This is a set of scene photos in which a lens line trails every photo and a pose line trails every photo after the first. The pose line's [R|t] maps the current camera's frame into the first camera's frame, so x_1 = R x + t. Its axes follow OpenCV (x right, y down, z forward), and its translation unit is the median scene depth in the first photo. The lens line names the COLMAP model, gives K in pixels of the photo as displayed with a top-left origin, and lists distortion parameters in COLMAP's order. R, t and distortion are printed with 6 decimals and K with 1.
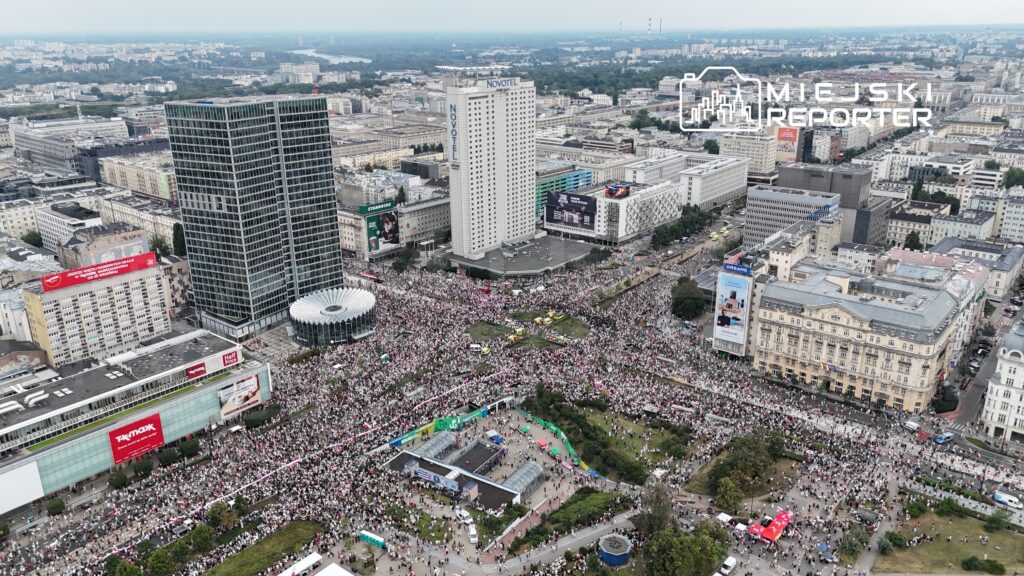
lens RADIAL K [[752.2, 0, 512.0], [0, 752.2, 288.0], [0, 0, 1]] dist [0.073217, -0.069787]
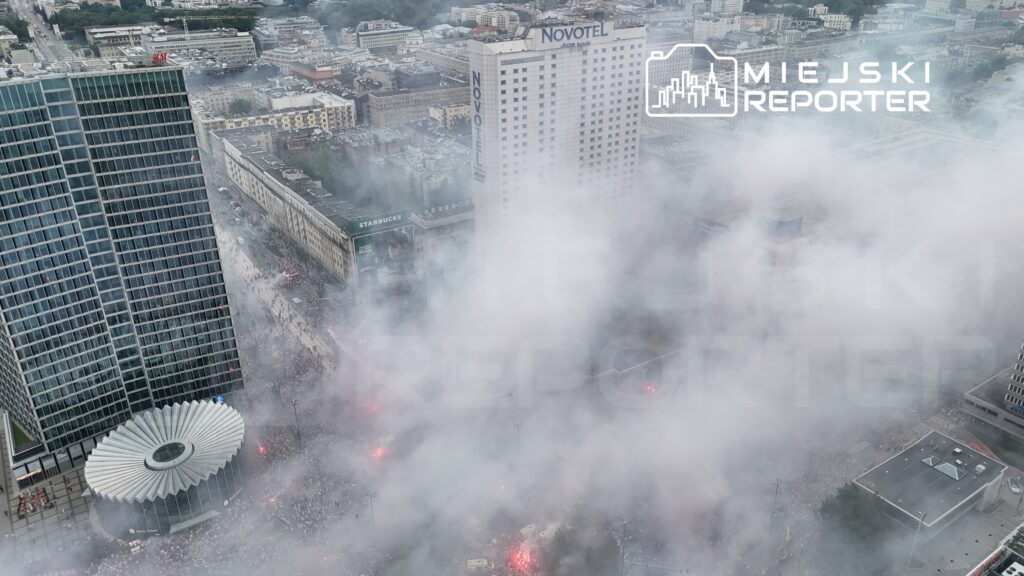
lens RADIAL K [[752.2, 0, 512.0], [0, 752.2, 288.0], [0, 0, 1]] dist [0.073217, -0.069787]
pose [[0.957057, 0.123745, -0.262161, 0.117858], [-0.092085, 0.987251, 0.129831, -0.157645], [0.274885, -0.100115, 0.956251, 0.441749]]
